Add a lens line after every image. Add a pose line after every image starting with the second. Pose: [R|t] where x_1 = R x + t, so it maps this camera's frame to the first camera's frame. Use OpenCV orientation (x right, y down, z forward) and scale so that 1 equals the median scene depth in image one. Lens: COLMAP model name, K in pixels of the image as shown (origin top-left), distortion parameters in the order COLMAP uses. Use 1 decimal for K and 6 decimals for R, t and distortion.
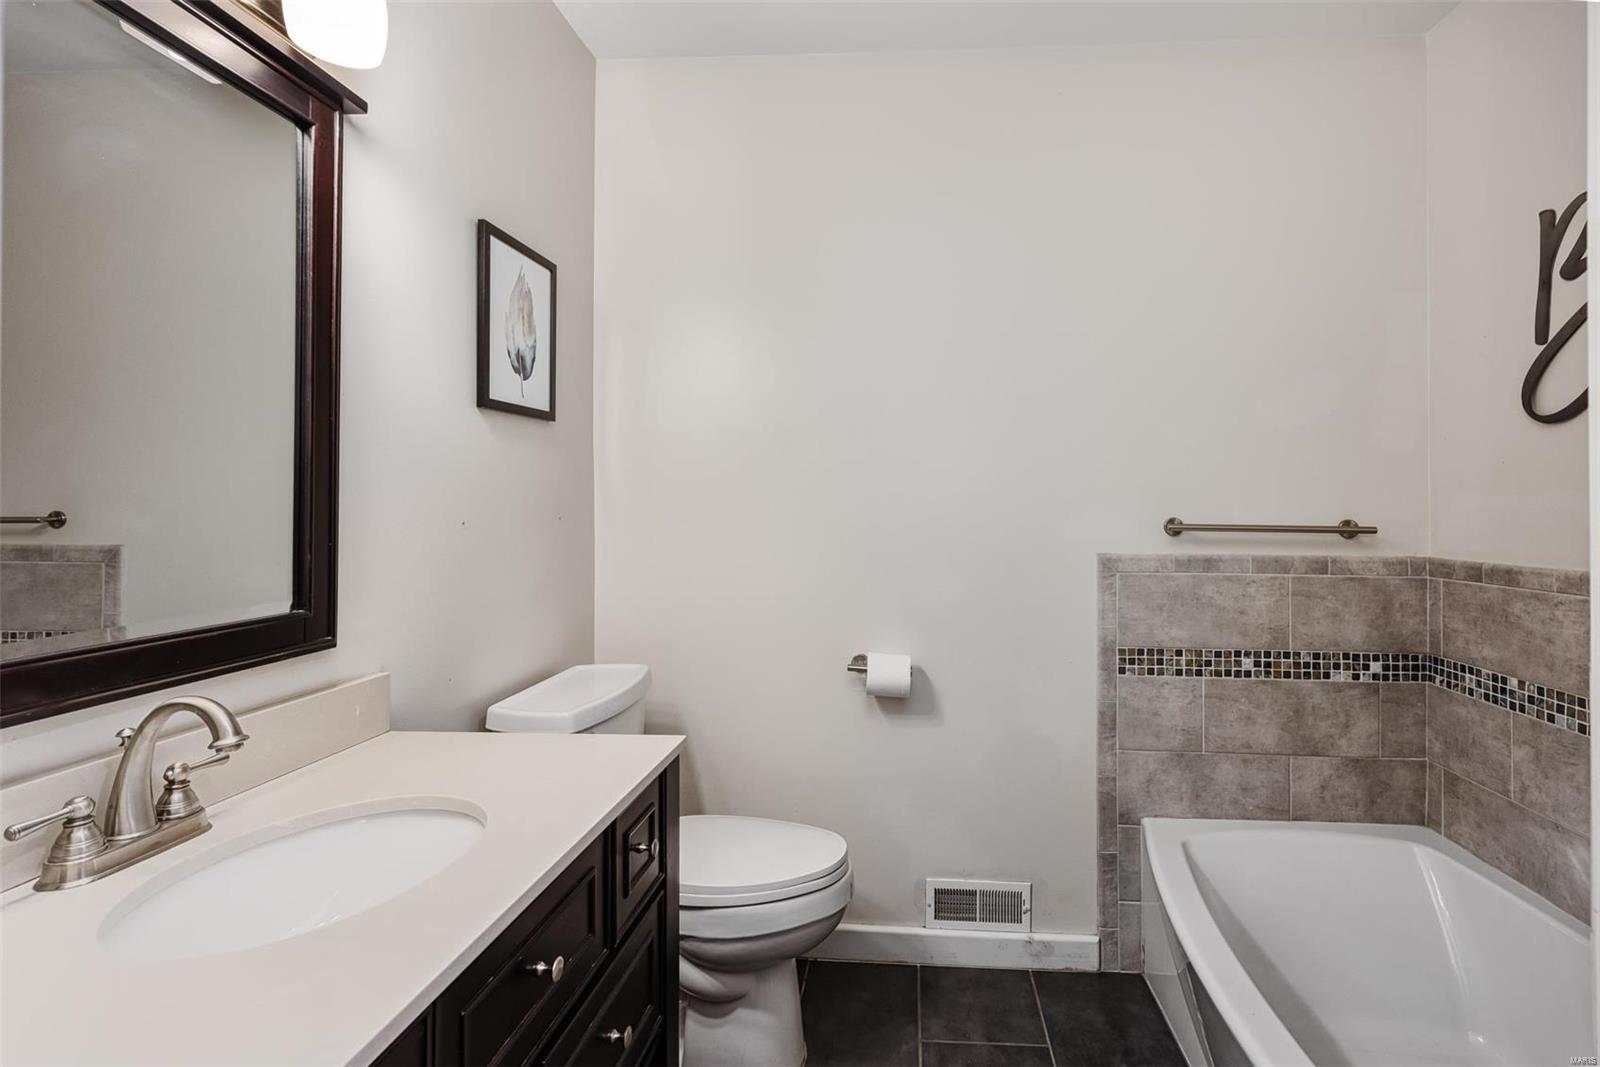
lens RADIAL K [[722.5, 0, 895.0], [0, 722.5, 495.7], [0, 0, 1]] dist [0.004974, -0.002366]
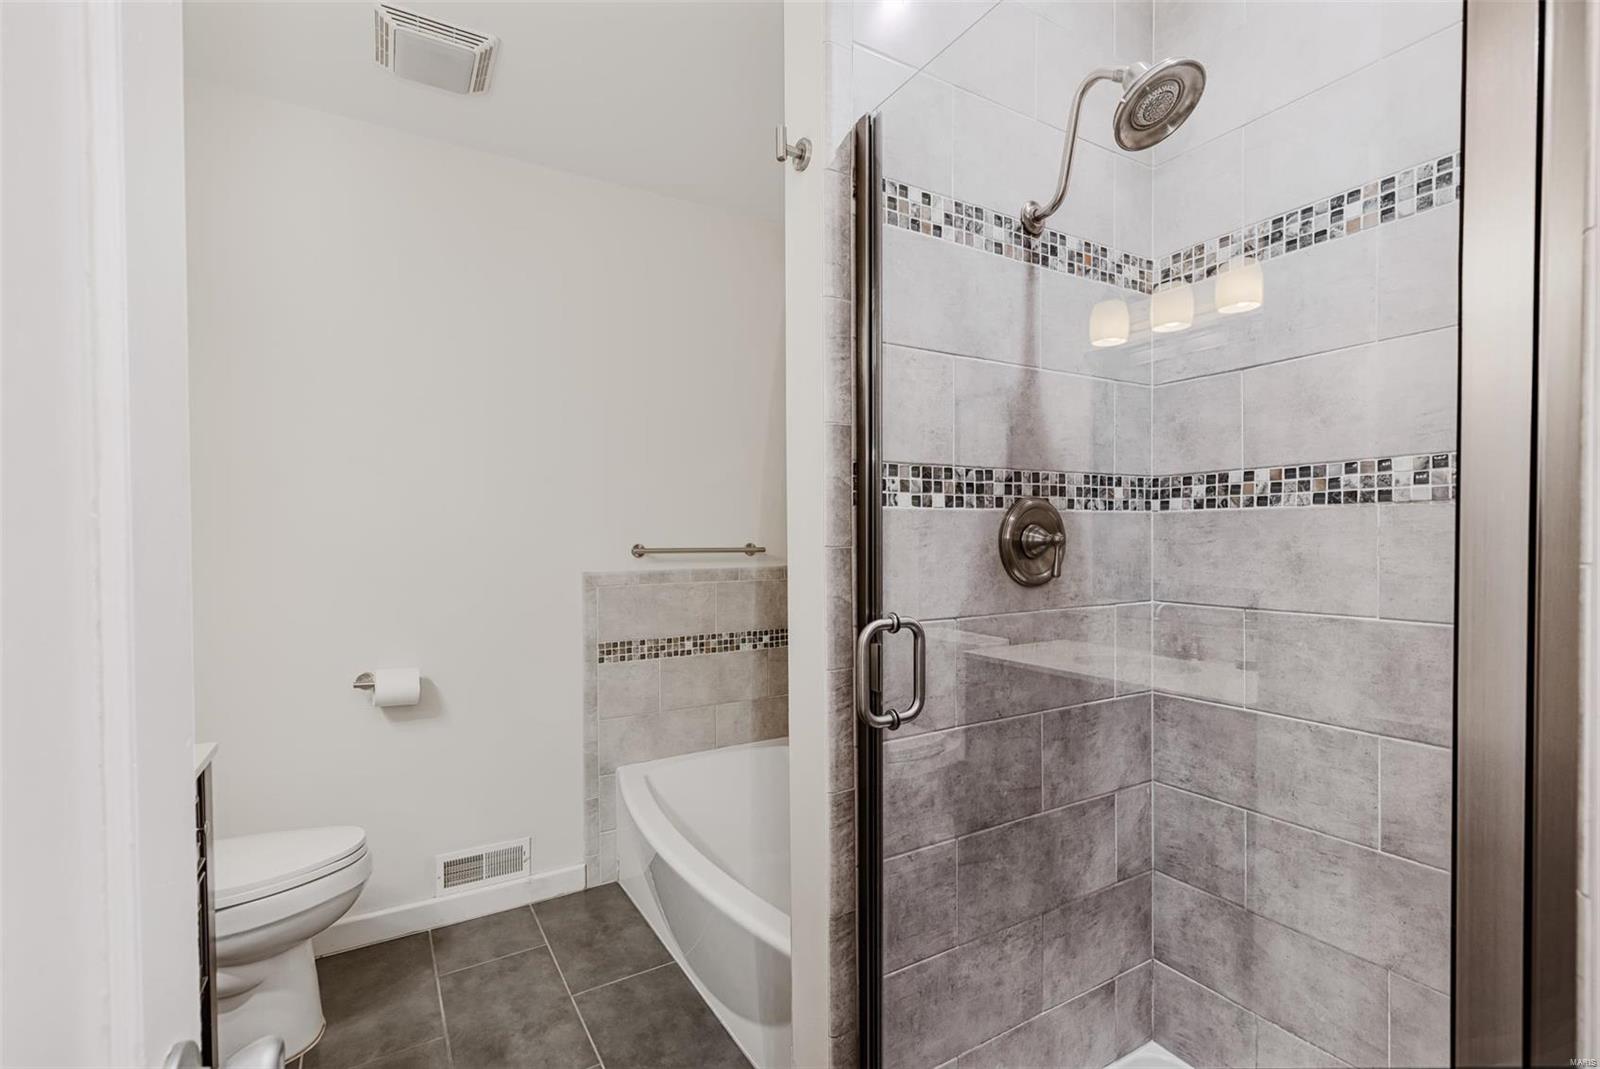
lens RADIAL K [[722.5, 0, 813.9], [0, 722.5, 534.4], [0, 0, 1]] dist [0.004974, -0.002366]
pose [[0.836516, -0.011560, 0.547820, -0.084827], [0.003171, 0.999863, 0.016257, -0.008819], [-0.547933, -0.011862, 0.836438, -0.324192]]
